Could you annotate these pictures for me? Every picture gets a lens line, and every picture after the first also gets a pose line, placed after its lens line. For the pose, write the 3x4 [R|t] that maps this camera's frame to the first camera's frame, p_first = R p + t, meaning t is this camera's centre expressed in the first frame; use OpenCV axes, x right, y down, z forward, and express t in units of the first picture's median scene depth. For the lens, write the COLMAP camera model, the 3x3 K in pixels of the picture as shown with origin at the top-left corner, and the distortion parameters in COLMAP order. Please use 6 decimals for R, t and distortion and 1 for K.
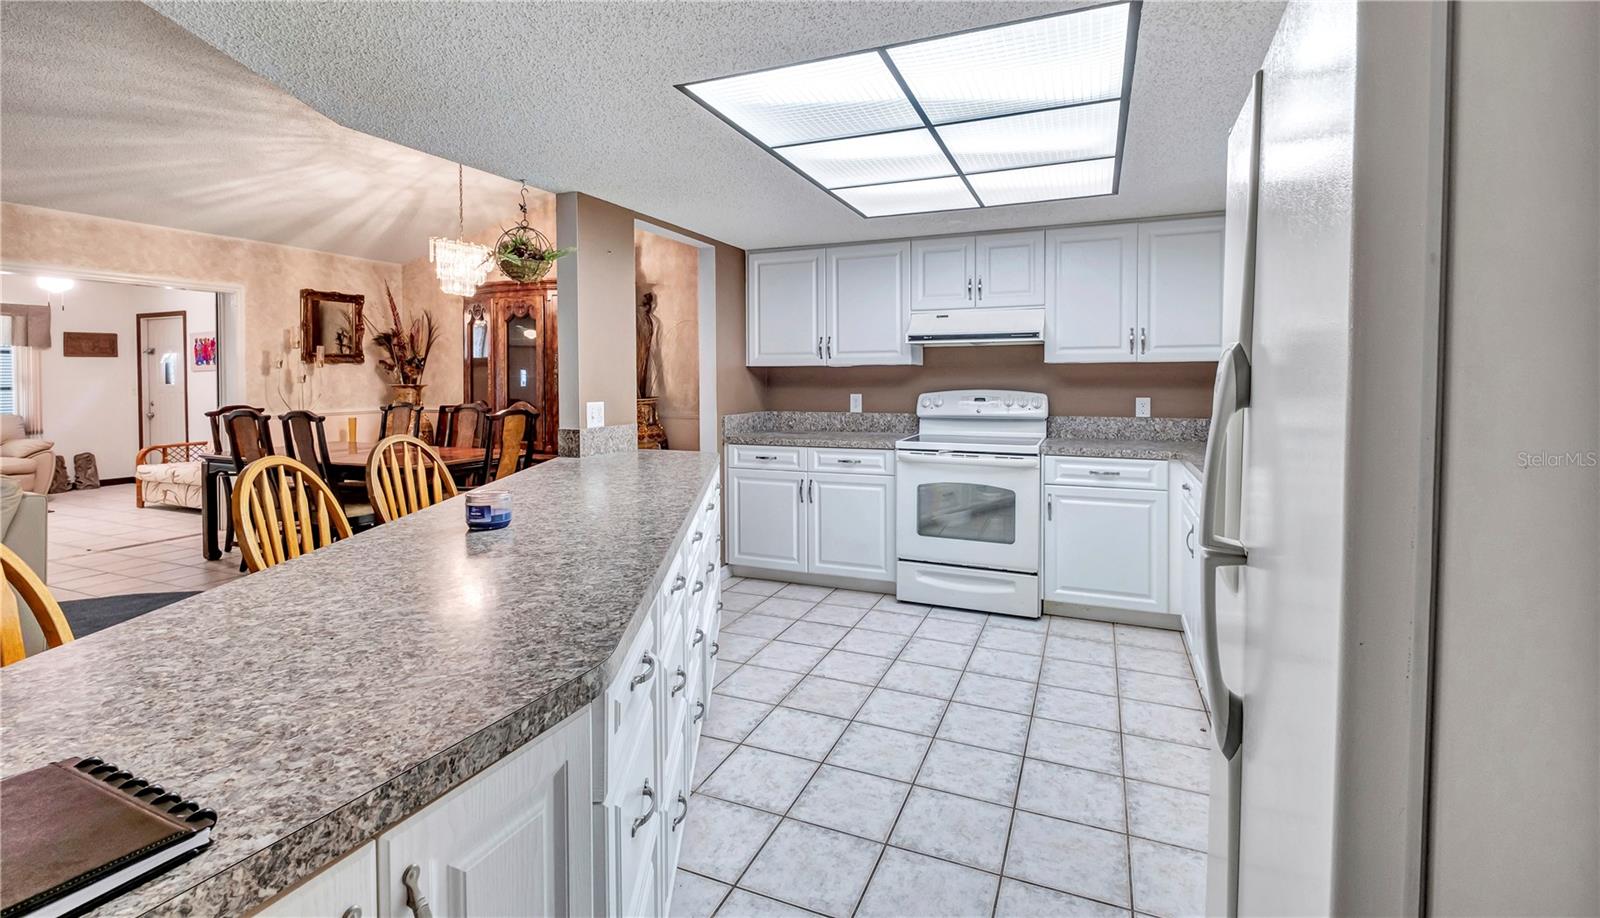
lens RADIAL K [[700.8, 0, 798.7], [0, 700.8, 391.0], [0, 0, 1]] dist [-0.002092, -0.000996]
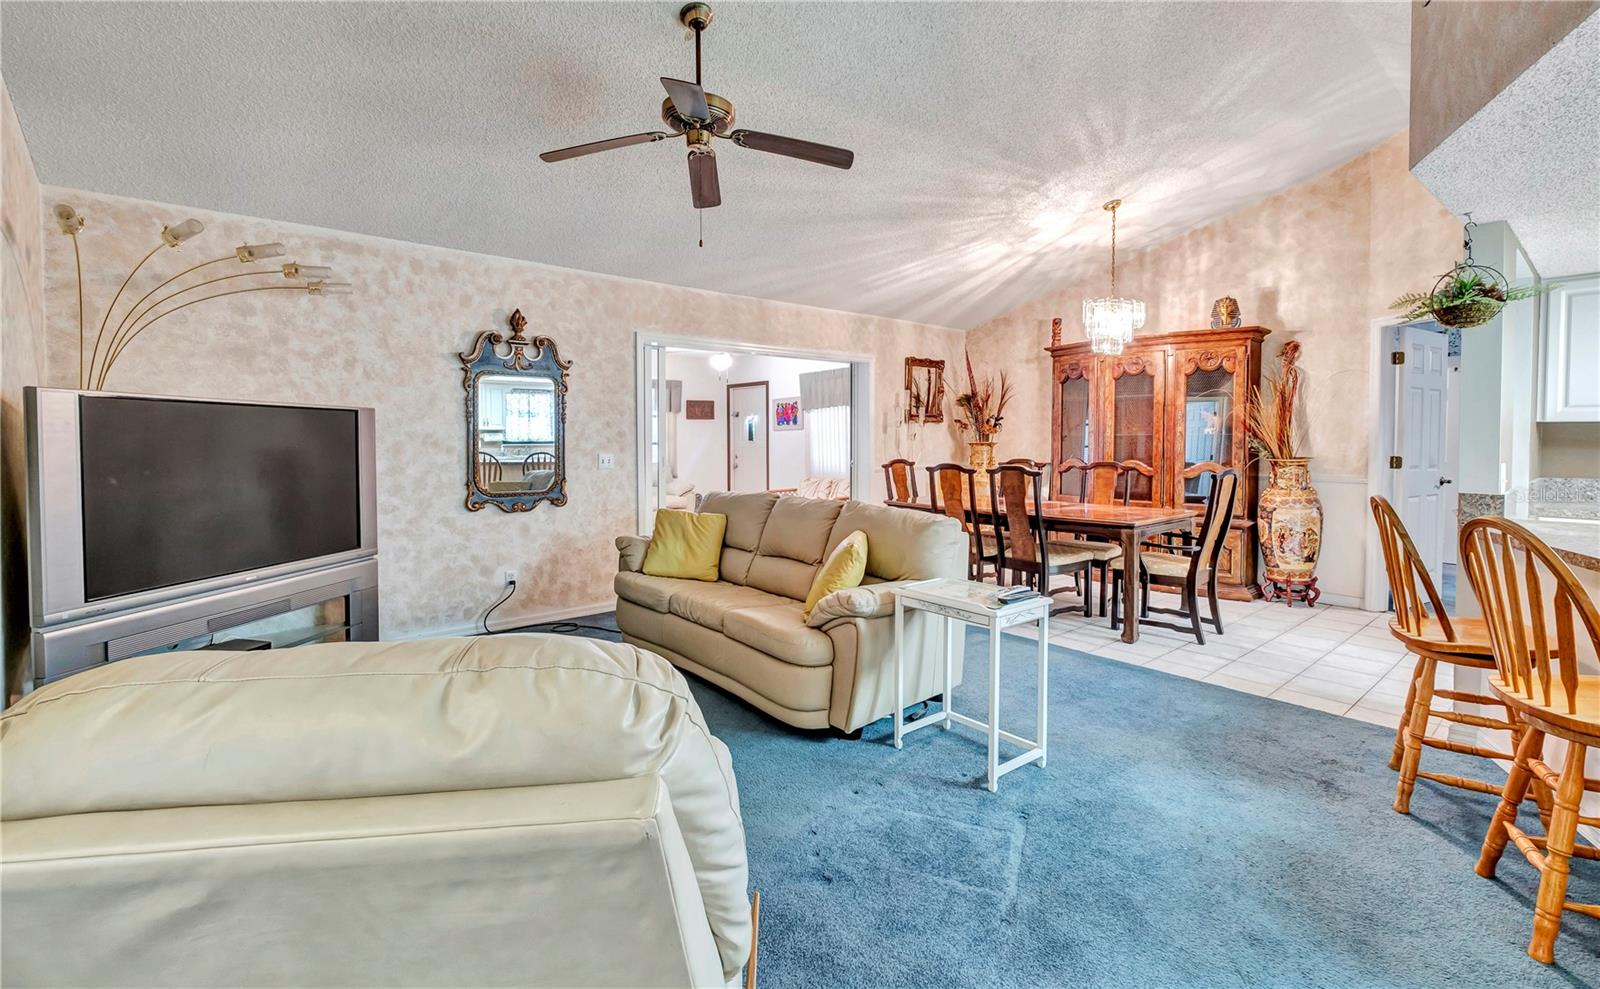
lens RADIAL K [[697.2, 0, 800.5], [0, 697.2, 460.3], [0, 0, 1]] dist [-0.000425, -0.003090]
pose [[0.890701, 0.016770, -0.454281, -0.419338], [-0.009945, 0.999799, 0.017410, 0.003175], [0.454481, -0.010989, 0.890689, -0.095453]]
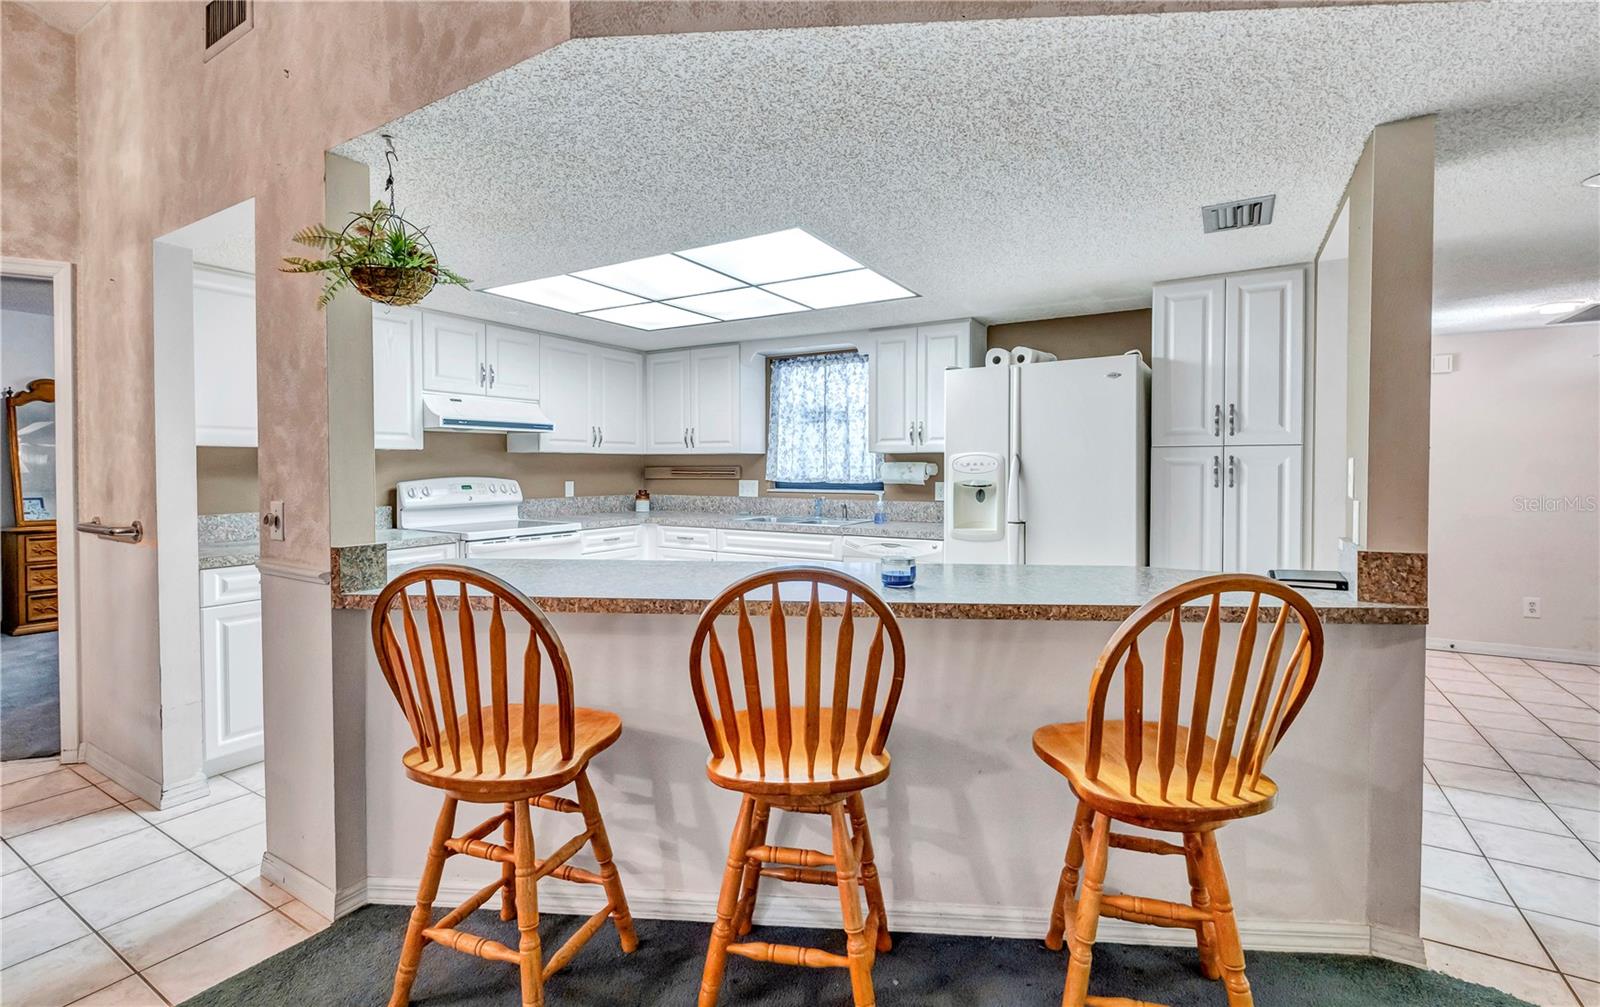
lens RADIAL K [[711.3, 0, 805.3], [0, 711.3, 477.2], [0, 0, 1]] dist [0.004723, -0.000032]
pose [[0.135056, -0.013542, 0.990745, -0.546255], [0.017595, 0.999782, 0.011267, -0.003656], [-0.990682, 0.015911, 0.135265, 0.317238]]
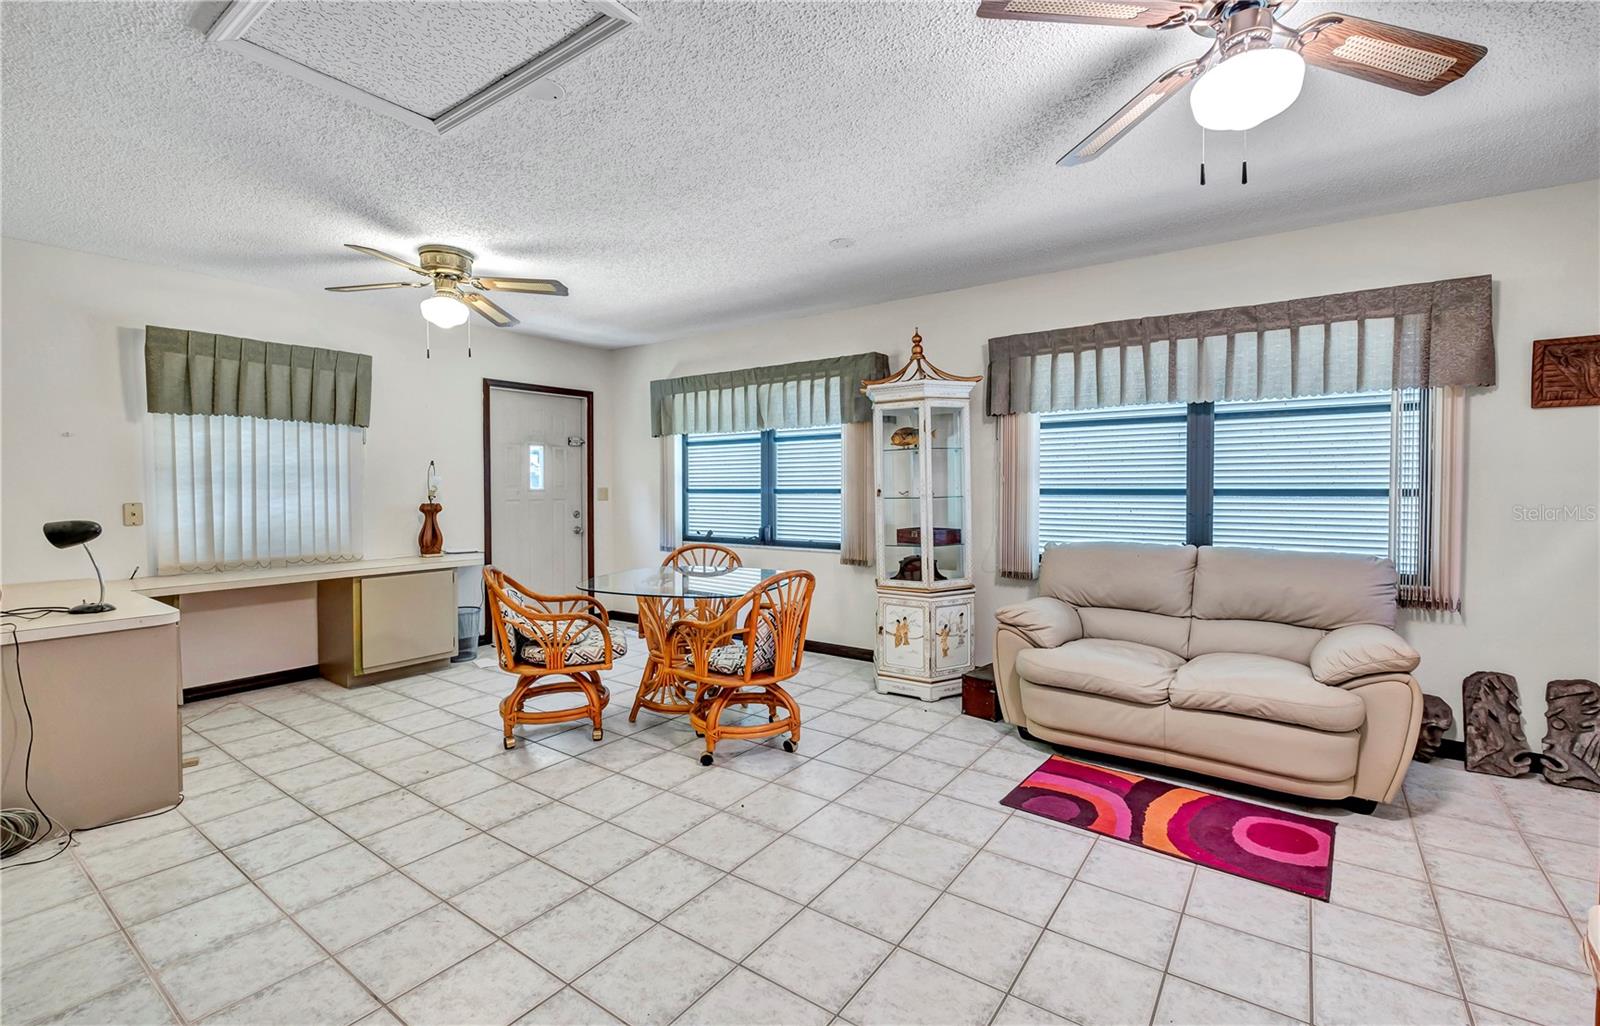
lens RADIAL K [[698.5, 0, 797.8], [0, 698.5, 498.5], [0, 0, 1]] dist [0.000088, -0.000270]
pose [[-0.219512, 0.032372, -0.975073, -0.928677], [-0.013384, 0.999255, 0.036188, -0.015247], [0.975518, 0.020995, -0.218915, 1.077159]]
